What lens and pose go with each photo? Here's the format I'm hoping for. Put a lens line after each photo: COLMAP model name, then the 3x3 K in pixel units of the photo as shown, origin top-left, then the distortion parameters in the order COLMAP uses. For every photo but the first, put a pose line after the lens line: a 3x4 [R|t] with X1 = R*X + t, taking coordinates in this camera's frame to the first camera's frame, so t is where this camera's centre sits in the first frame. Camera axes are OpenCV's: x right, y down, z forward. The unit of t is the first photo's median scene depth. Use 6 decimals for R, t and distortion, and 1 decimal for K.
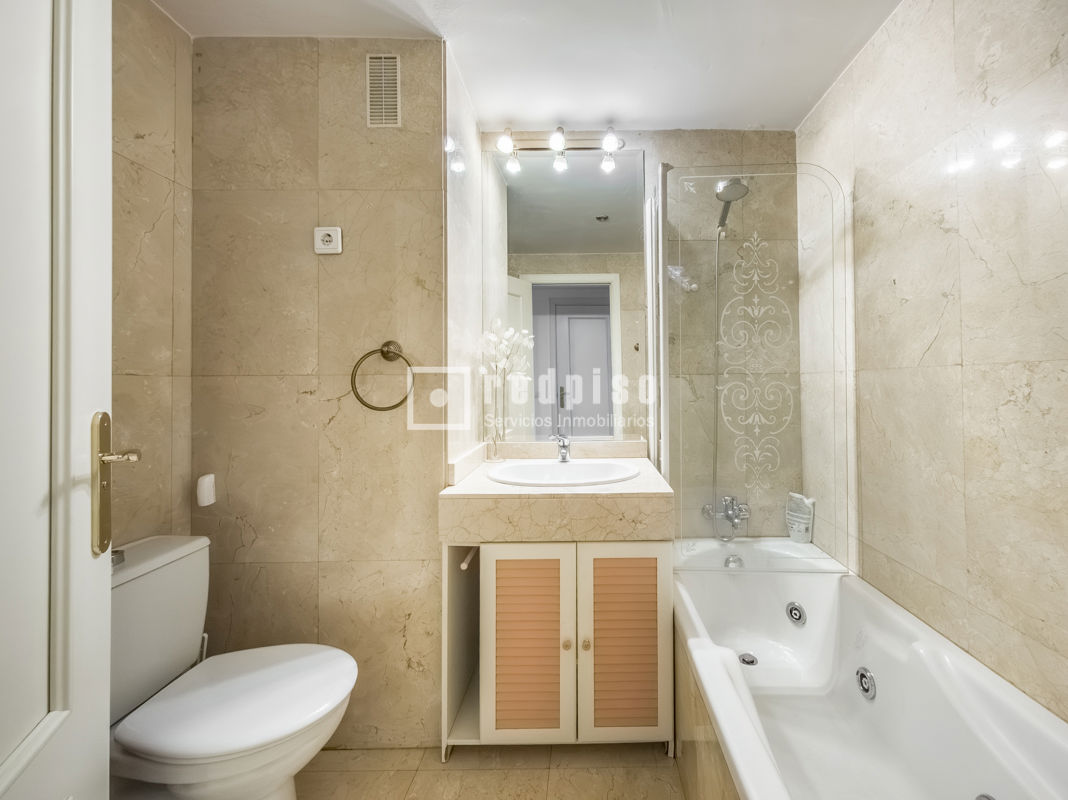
lens RADIAL K [[369.5, 0, 534.5], [0, 369.5, 389.3], [0, 0, 1]] dist [0.000415, 0.000134]
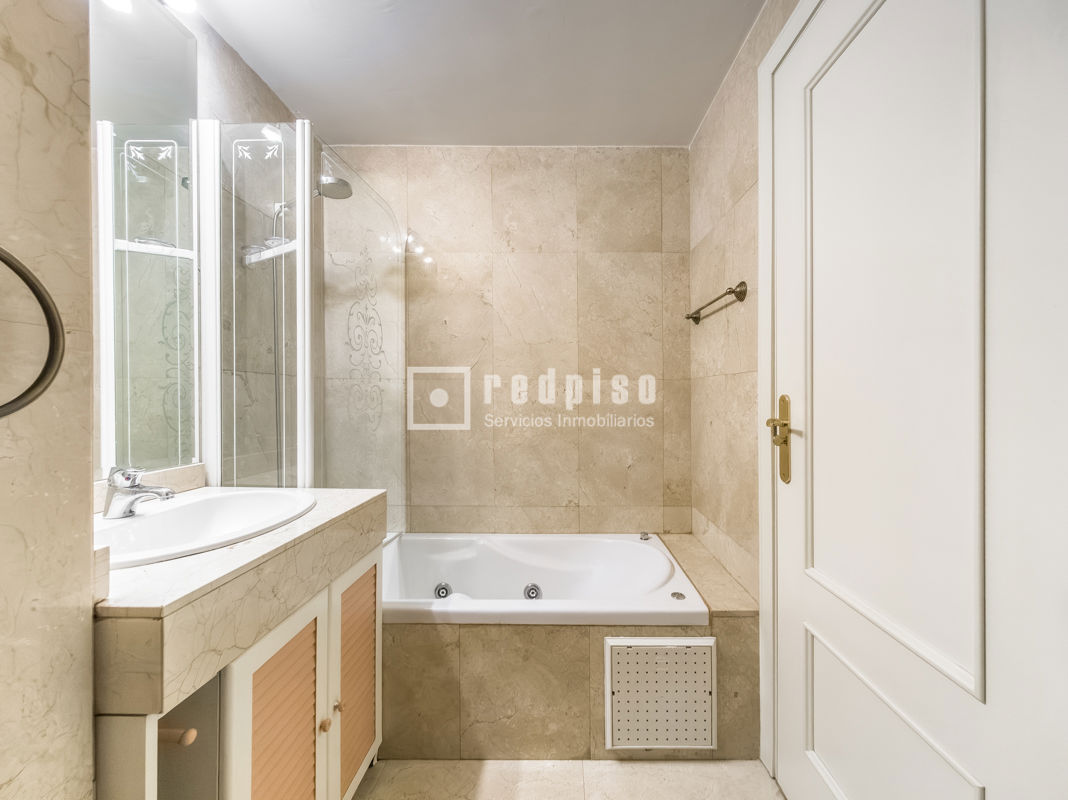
lens RADIAL K [[431.5, 0, 534.0], [0, 431.5, 400.0], [0, 0, 1]] dist [0.000417, 0.000165]
pose [[0.057664, 0.000114, 0.998336, -0.770568], [-0.003513, 0.999994, 0.000088, 0.028094], [-0.998330, -0.003512, 0.057664, 0.525559]]
